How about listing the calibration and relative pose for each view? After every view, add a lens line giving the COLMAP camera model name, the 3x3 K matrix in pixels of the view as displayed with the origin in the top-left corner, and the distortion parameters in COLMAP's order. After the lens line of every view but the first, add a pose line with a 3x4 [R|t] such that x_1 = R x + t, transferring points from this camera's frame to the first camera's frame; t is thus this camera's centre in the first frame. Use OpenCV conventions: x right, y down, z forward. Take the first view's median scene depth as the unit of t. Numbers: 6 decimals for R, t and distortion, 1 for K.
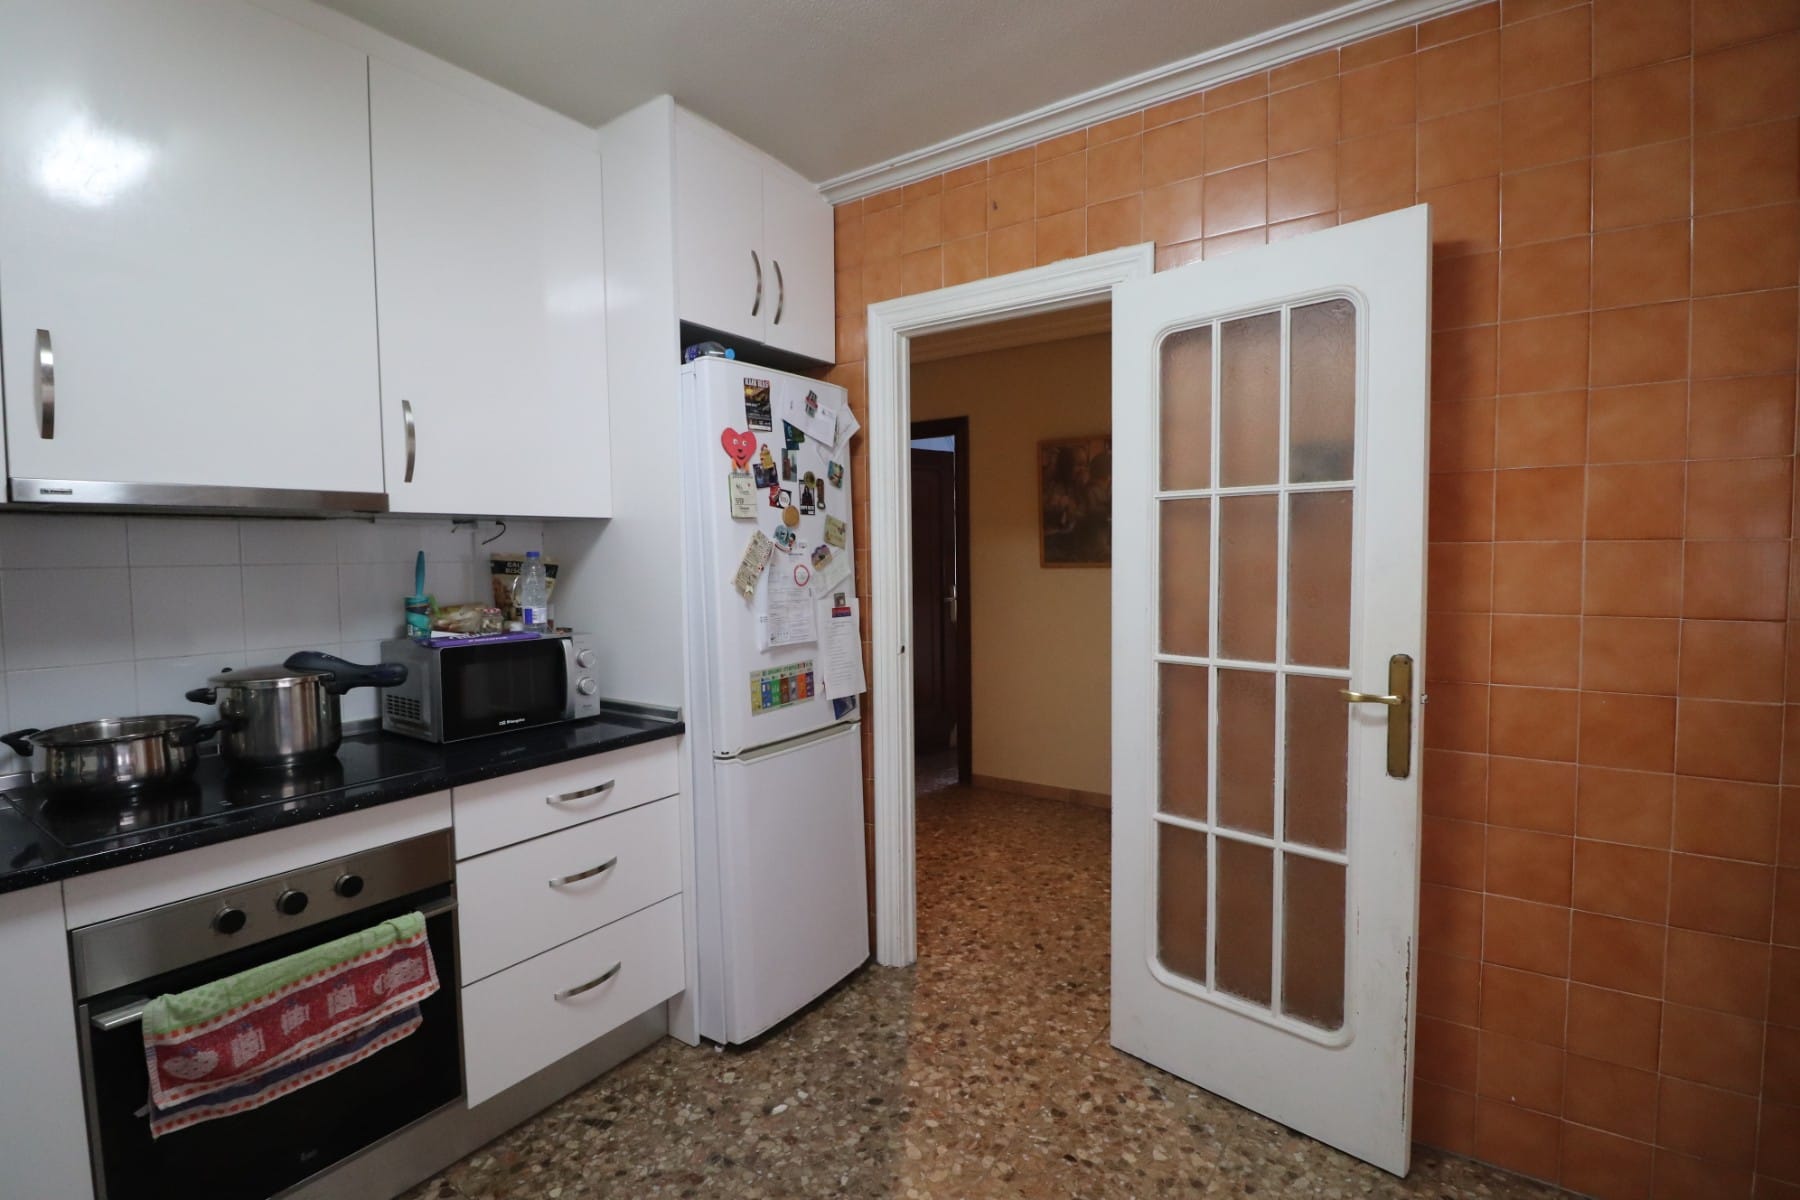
lens RADIAL K [[841.8, 0, 902.4], [0, 841.8, 585.8], [0, 0, 1]] dist [-0.000875, -0.012827]
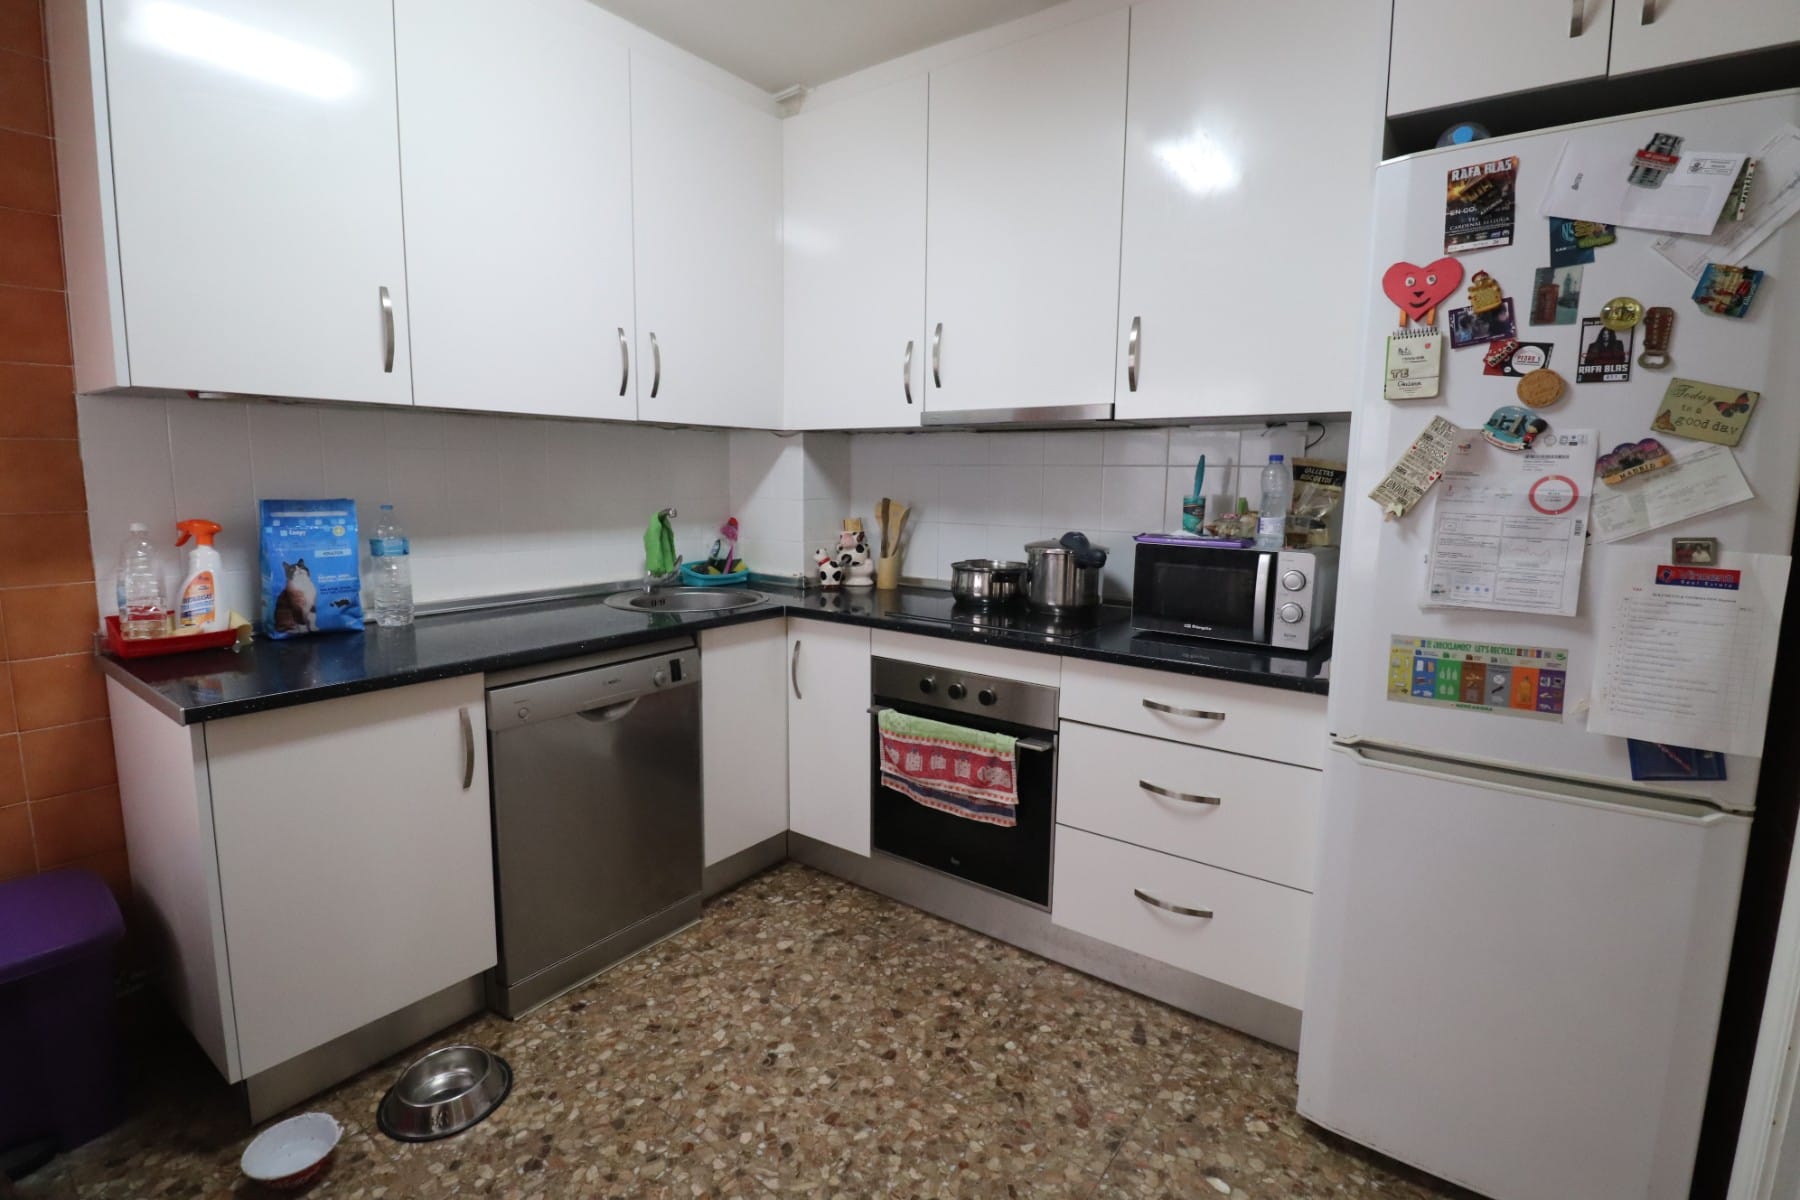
lens RADIAL K [[841.8, 0, 902.4], [0, 841.8, 585.8], [0, 0, 1]] dist [-0.000875, -0.012827]
pose [[-0.037536, 0.143209, -0.988980, 0.484470], [-0.052288, 0.988041, 0.145057, -0.011509], [0.997926, 0.057157, -0.029599, 0.629108]]
